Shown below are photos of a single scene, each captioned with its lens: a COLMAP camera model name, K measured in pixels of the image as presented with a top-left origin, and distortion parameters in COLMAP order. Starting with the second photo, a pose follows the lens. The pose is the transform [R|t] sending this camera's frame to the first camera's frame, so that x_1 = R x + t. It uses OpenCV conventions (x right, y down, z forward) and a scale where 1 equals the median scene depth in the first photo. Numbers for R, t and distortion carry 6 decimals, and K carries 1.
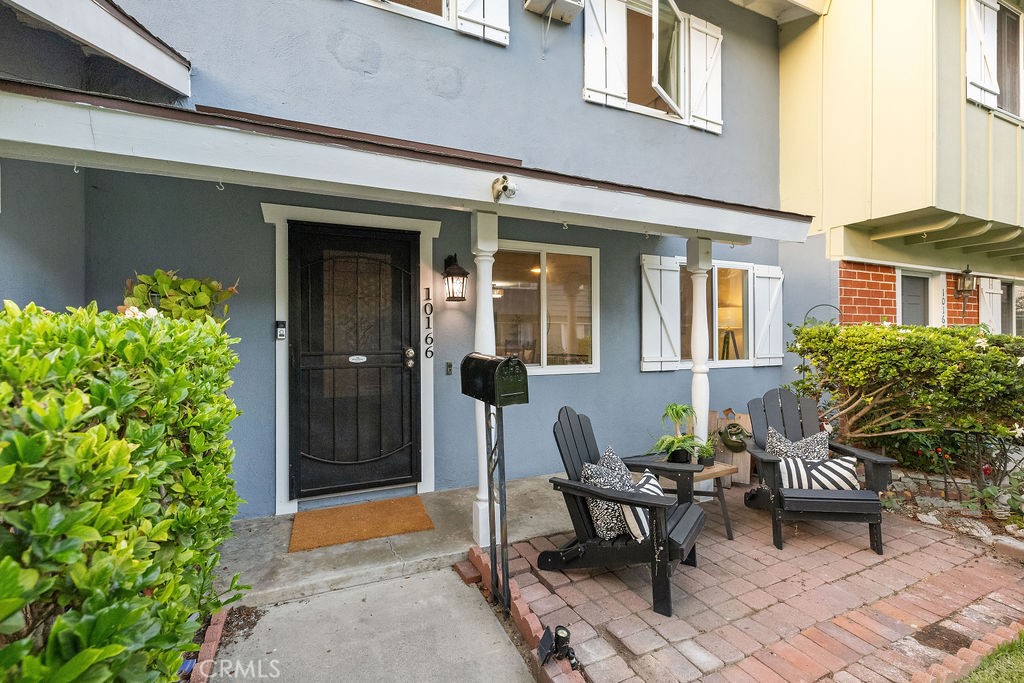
lens RADIAL K [[438.0, 0, 512.2], [0, 438.0, 343.3], [0, 0, 1]] dist [-0.000981, -0.000284]
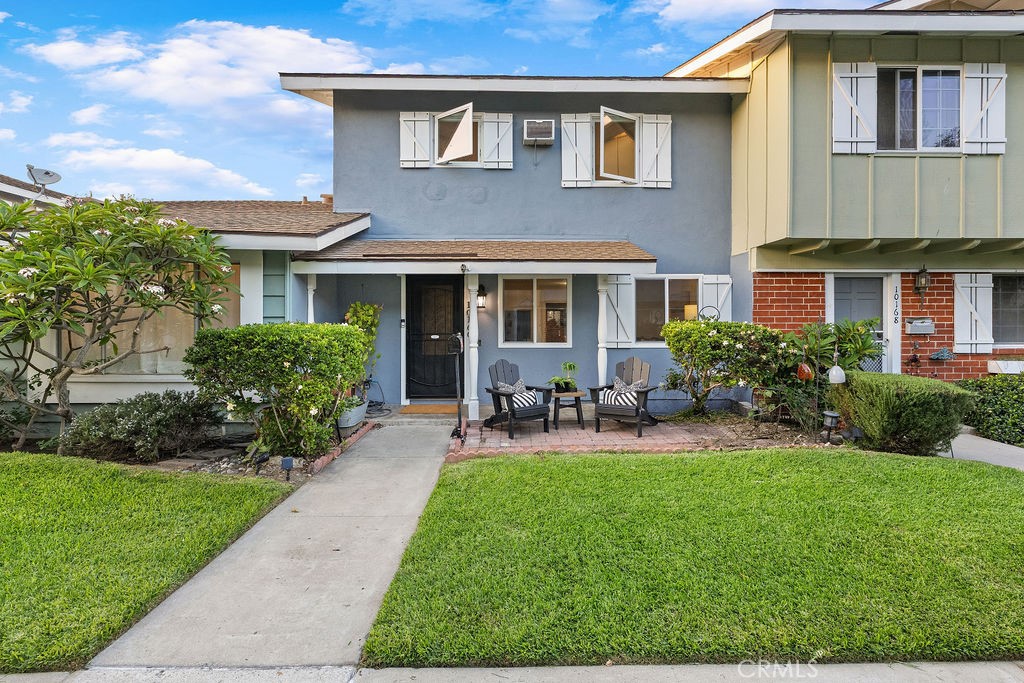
lens RADIAL K [[438.0, 0, 512.2], [0, 438.0, 333.3], [0, 0, 1]] dist [-0.000981, -0.000284]
pose [[0.921666, 0.012172, -0.387793, 0.698002], [-0.006145, 0.999840, 0.016778, -0.016588], [0.387936, -0.013081, 0.921594, -0.695399]]
